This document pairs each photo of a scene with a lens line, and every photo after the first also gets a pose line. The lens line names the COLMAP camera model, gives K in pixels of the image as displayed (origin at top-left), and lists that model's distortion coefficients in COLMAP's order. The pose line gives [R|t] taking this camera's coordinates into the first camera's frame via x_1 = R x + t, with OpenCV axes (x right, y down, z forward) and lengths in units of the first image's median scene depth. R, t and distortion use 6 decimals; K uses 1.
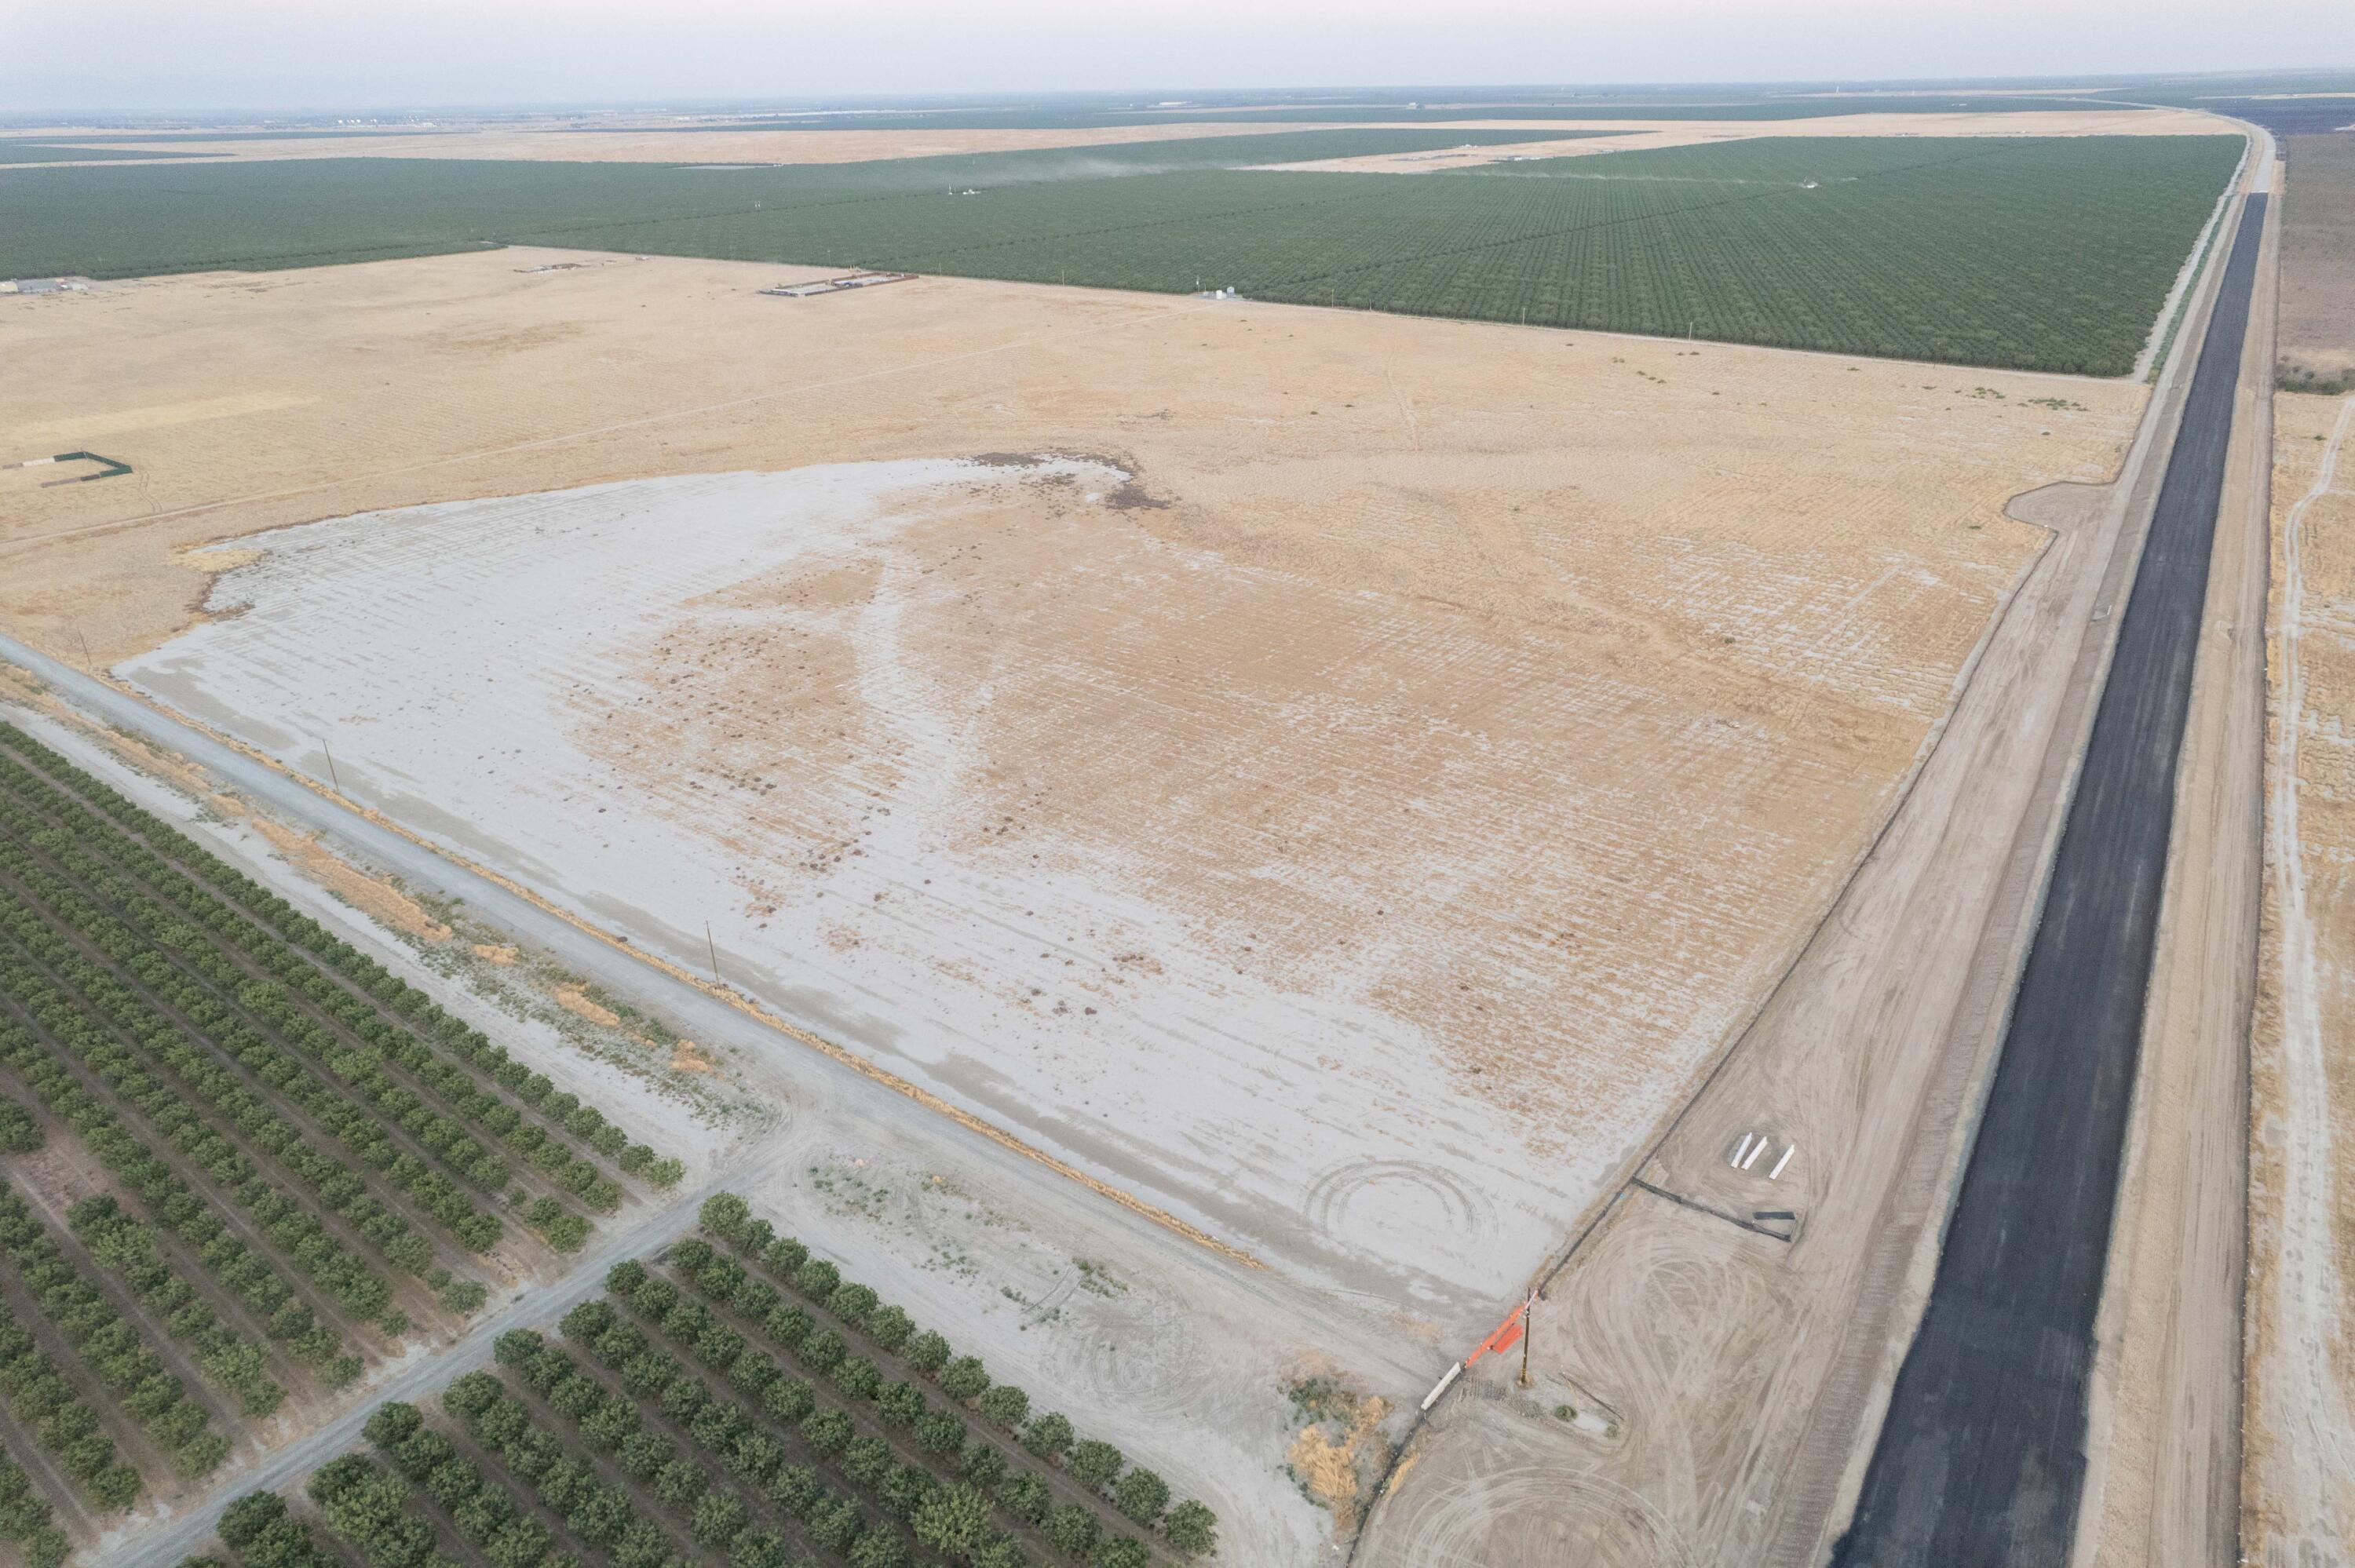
lens RADIAL K [[1510.2, 0, 1191.1], [0, 1510.2, 782.1], [0, 0, 1]] dist [-0.067124, 0.067886]
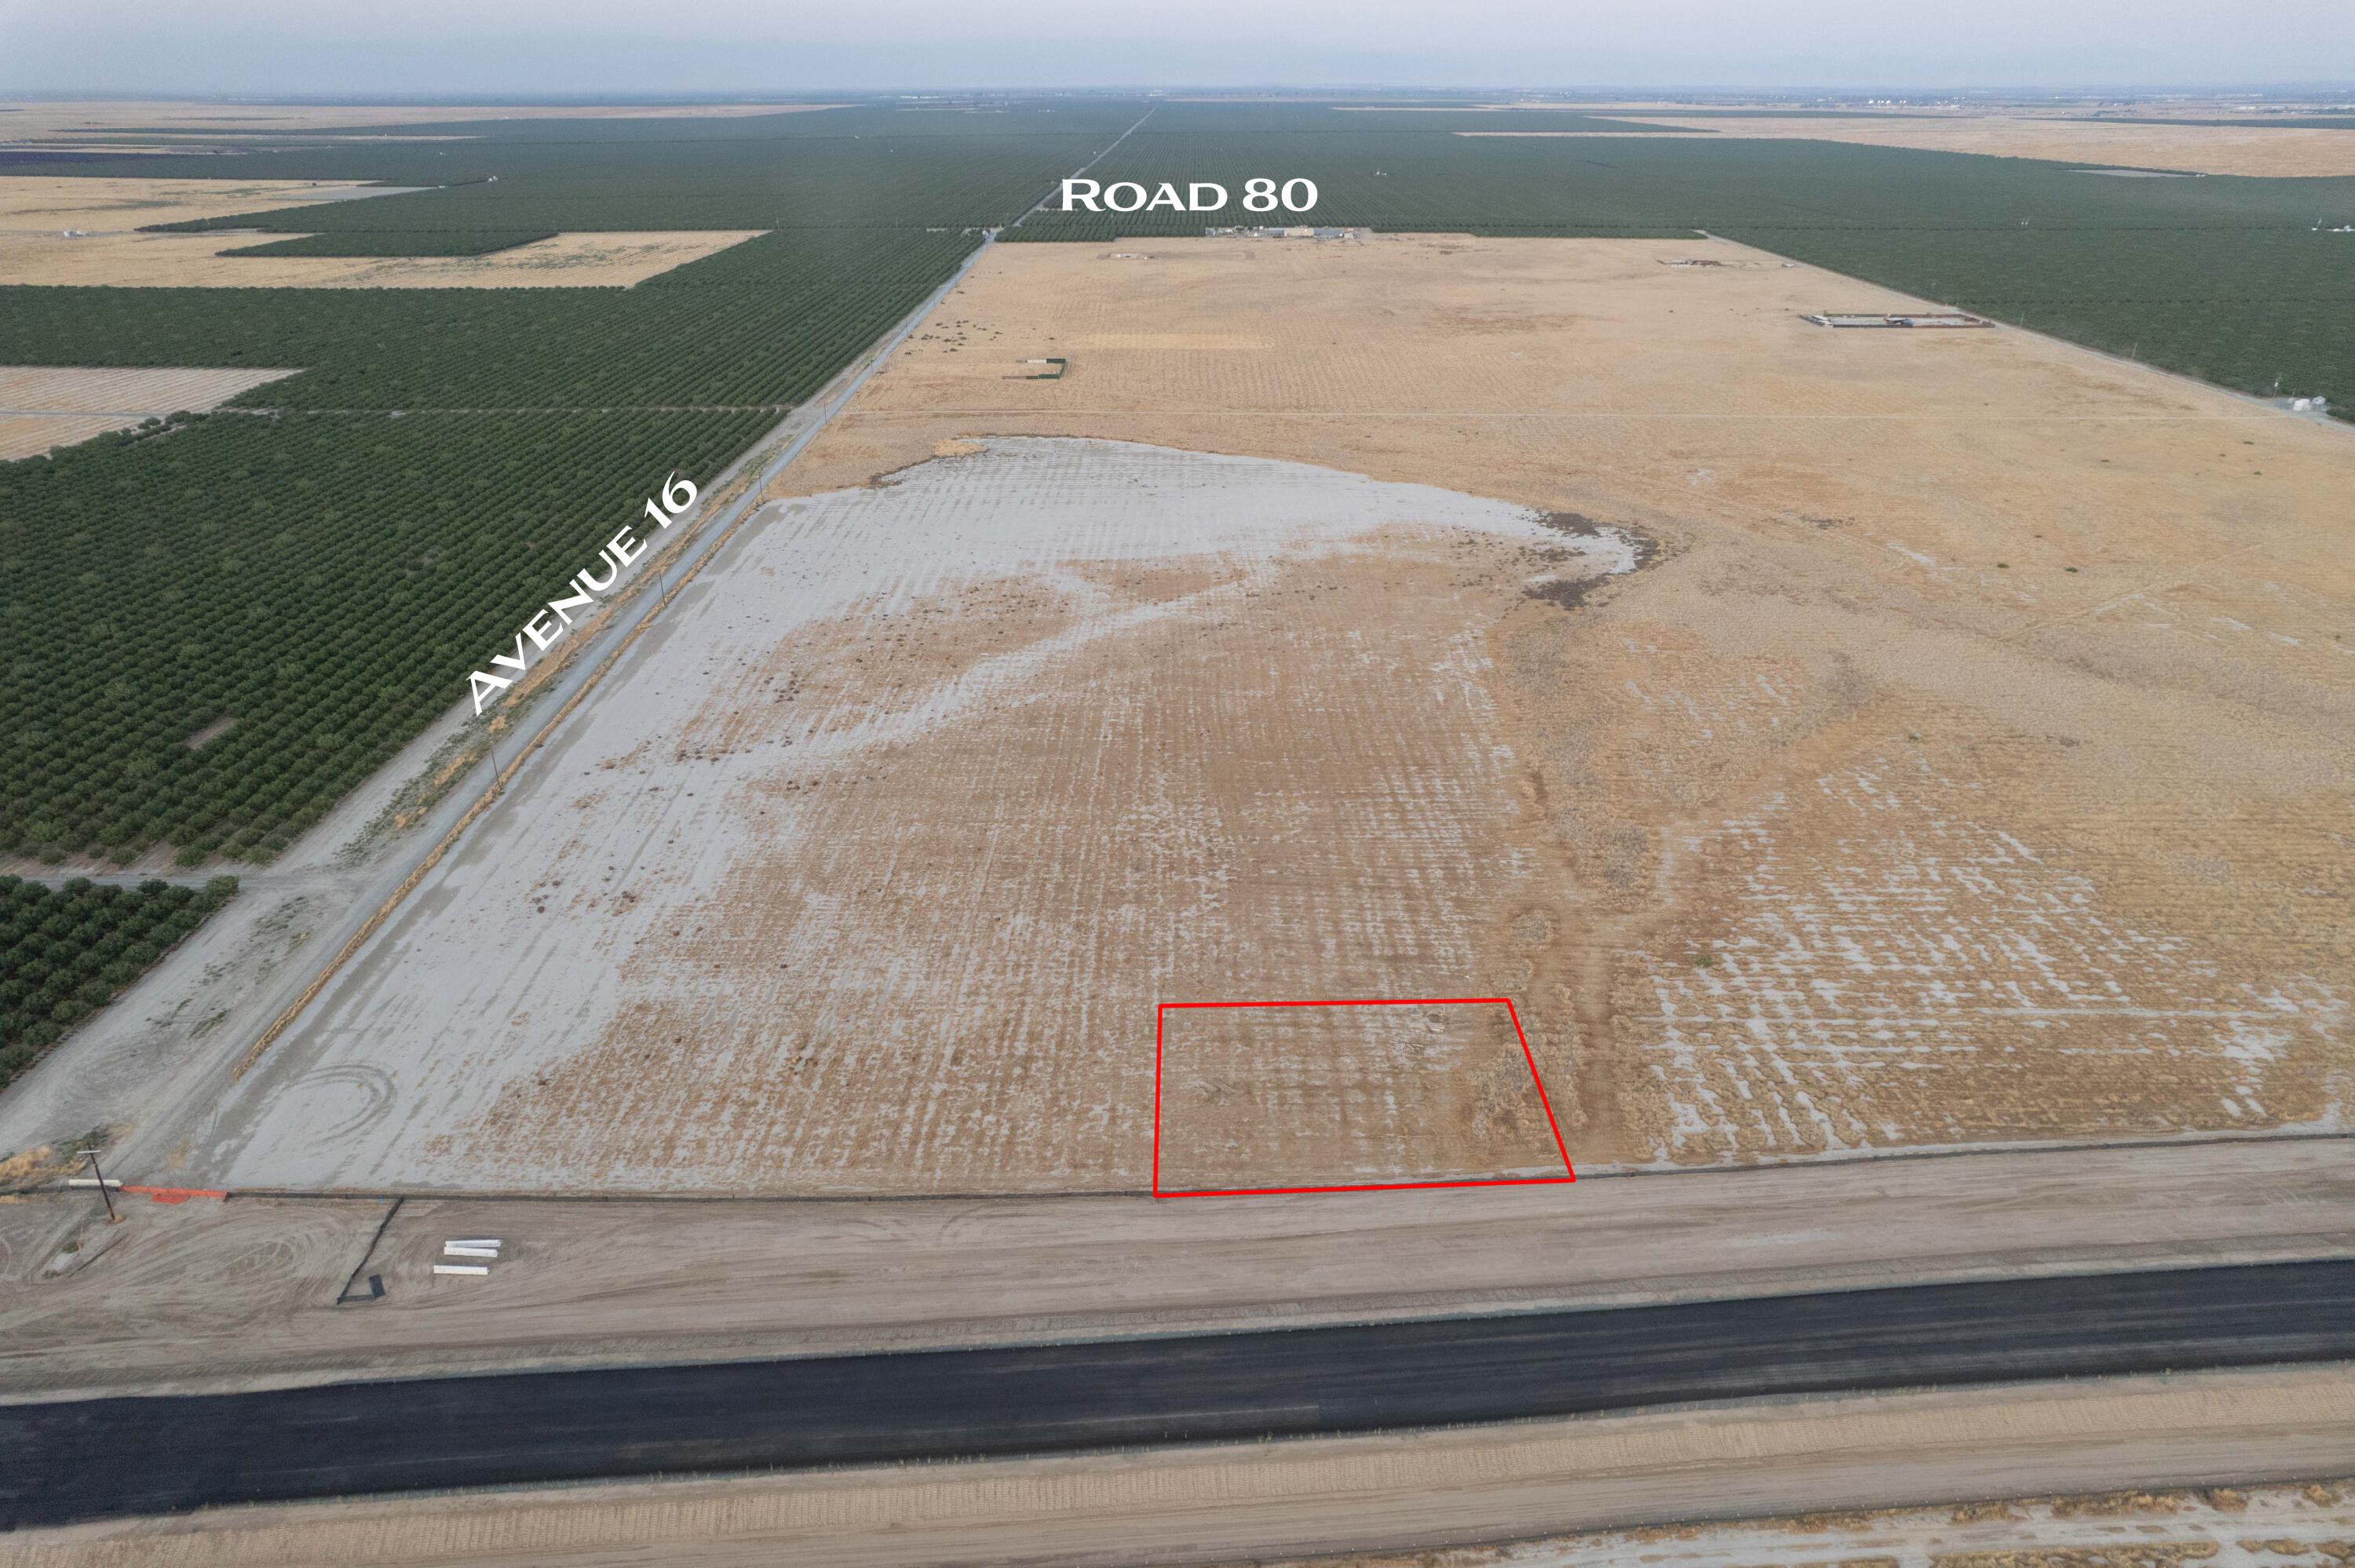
lens RADIAL K [[1510.2, 0, 1192.8], [0, 1510.2, 790.2], [0, 0, 1]] dist [-0.067124, 0.067886]
pose [[0.617083, 0.355818, -0.701856, 0.851041], [-0.343989, 0.924169, 0.166083, -0.256179], [0.707729, 0.138943, 0.692686, 0.392829]]
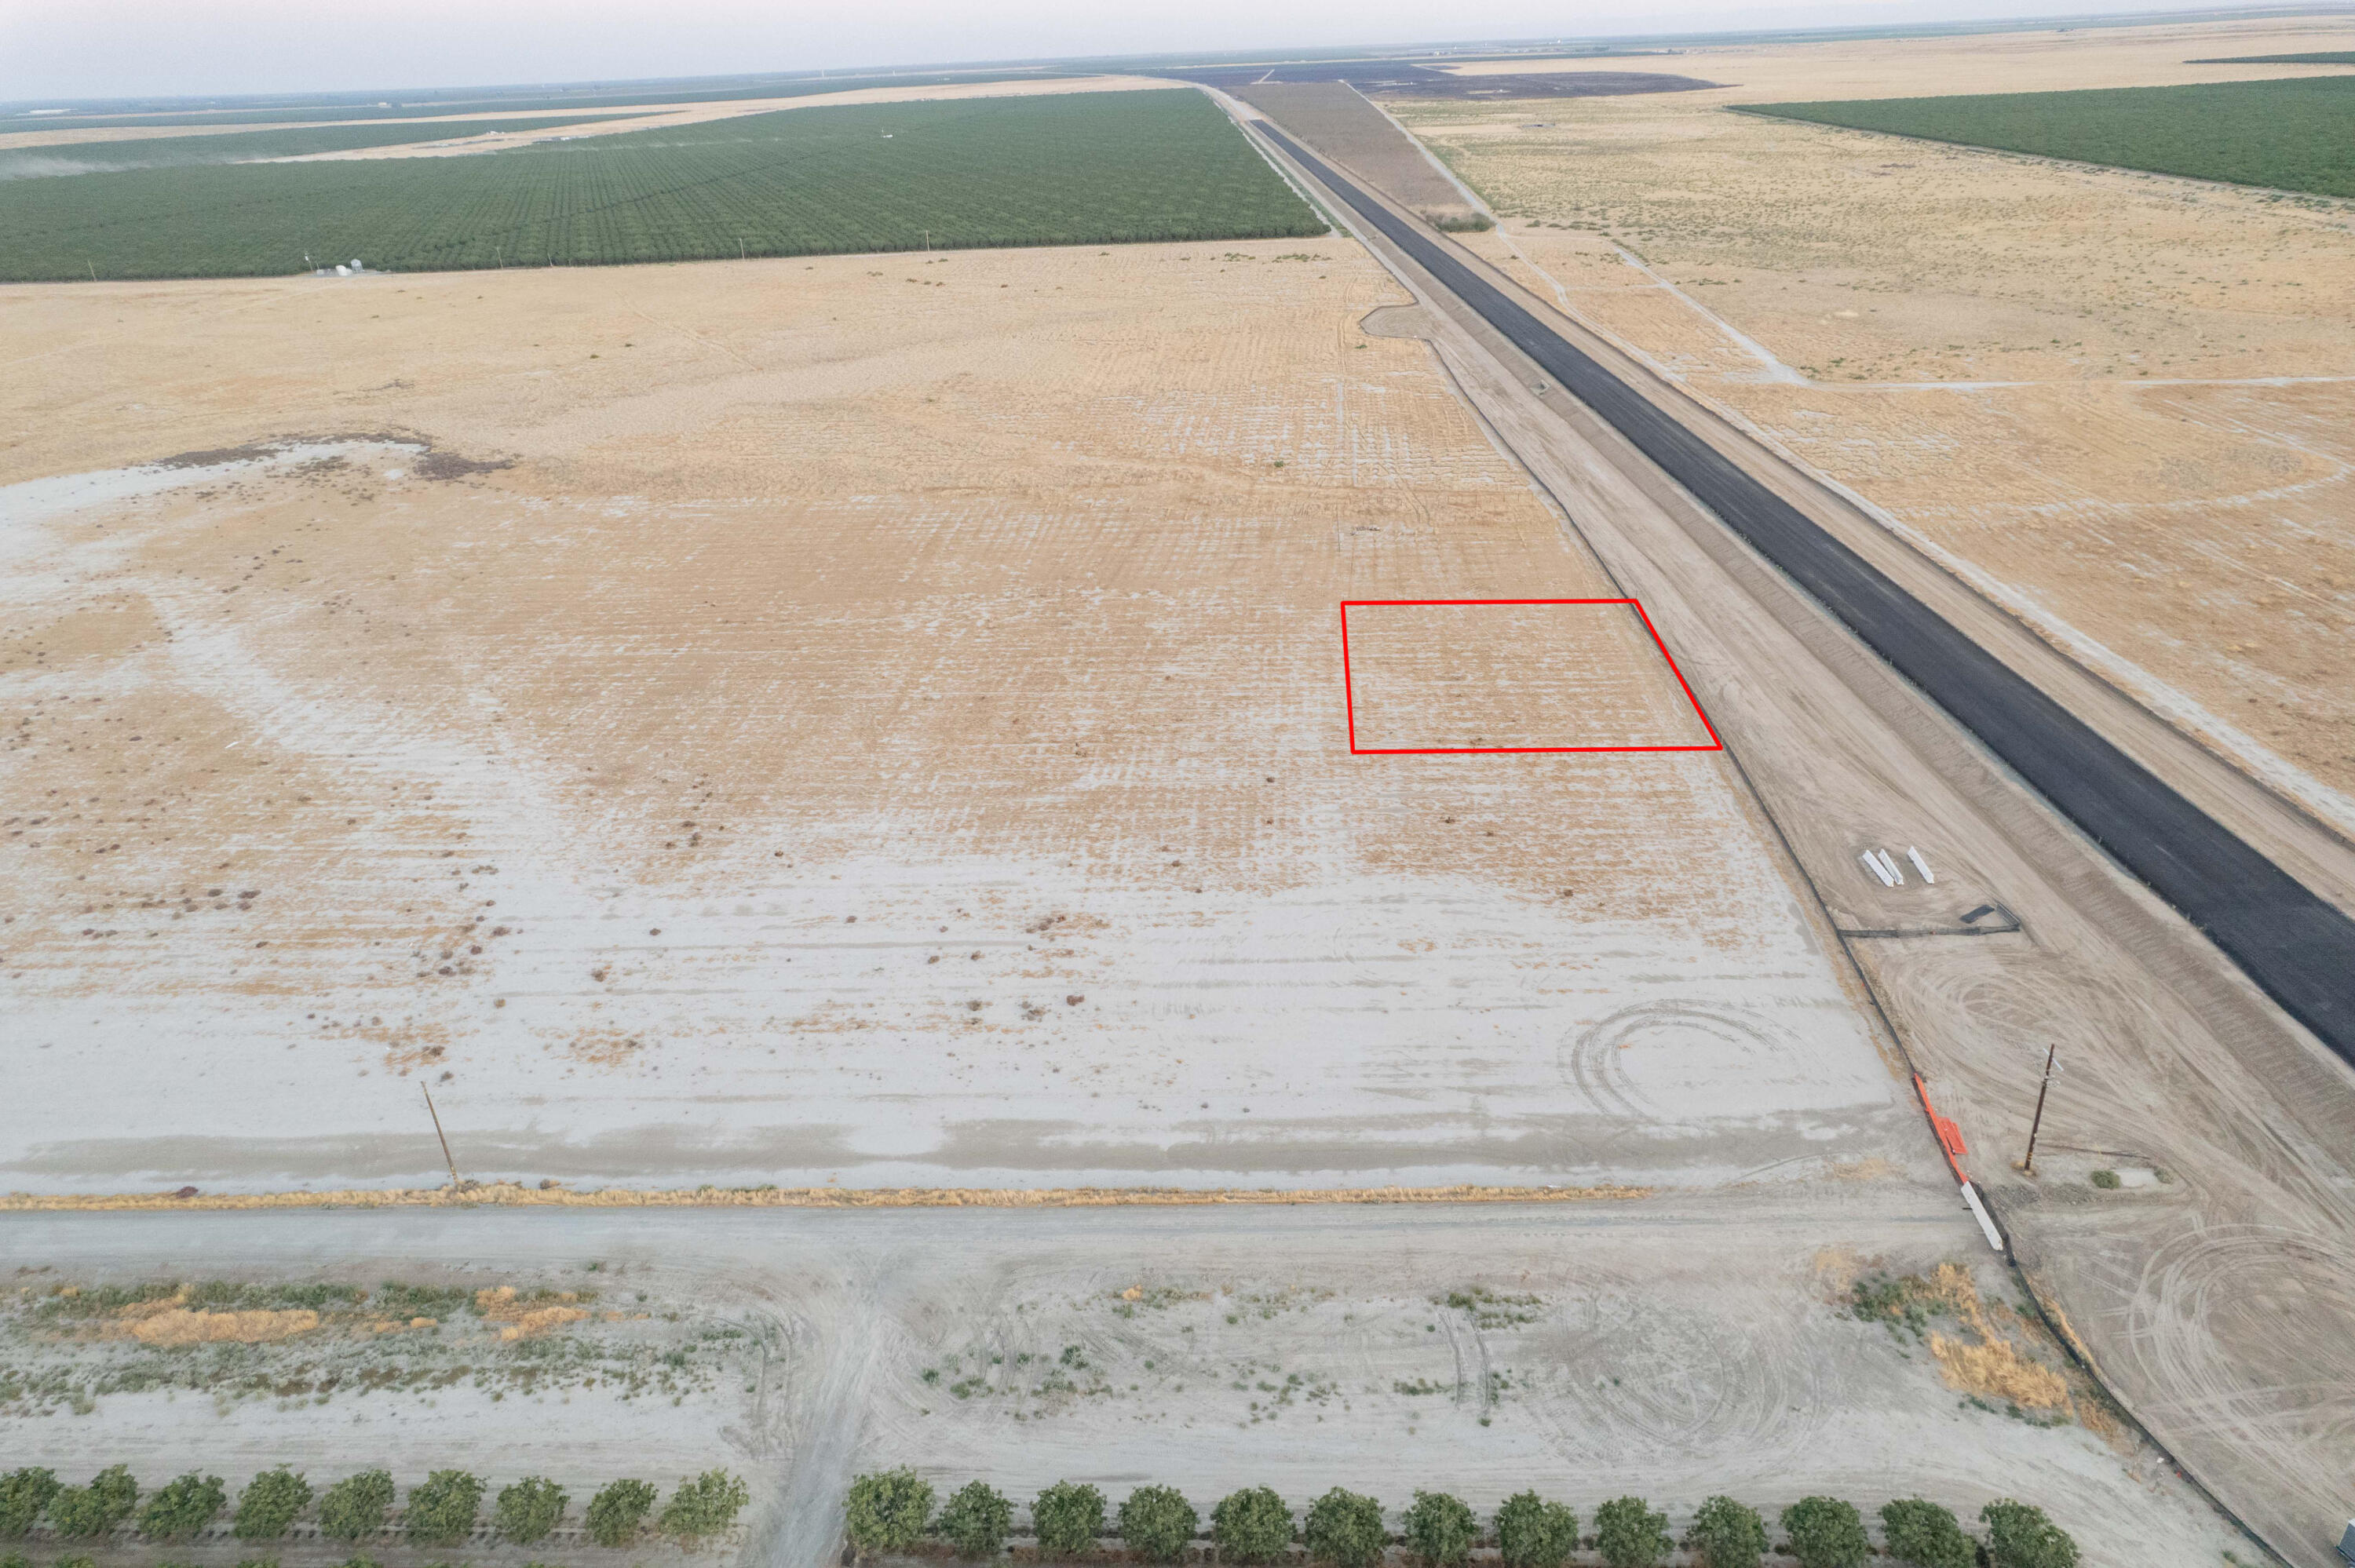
lens RADIAL K [[1510.2, 0, 1192.4], [0, 1510.2, 784.6], [0, 0, 1]] dist [-0.067124, 0.067886]
pose [[0.821692, -0.264868, 0.504646, -0.264521], [0.263519, 0.961682, 0.075672, 0.015562], [-0.505352, 0.070805, 0.860004, 0.290472]]
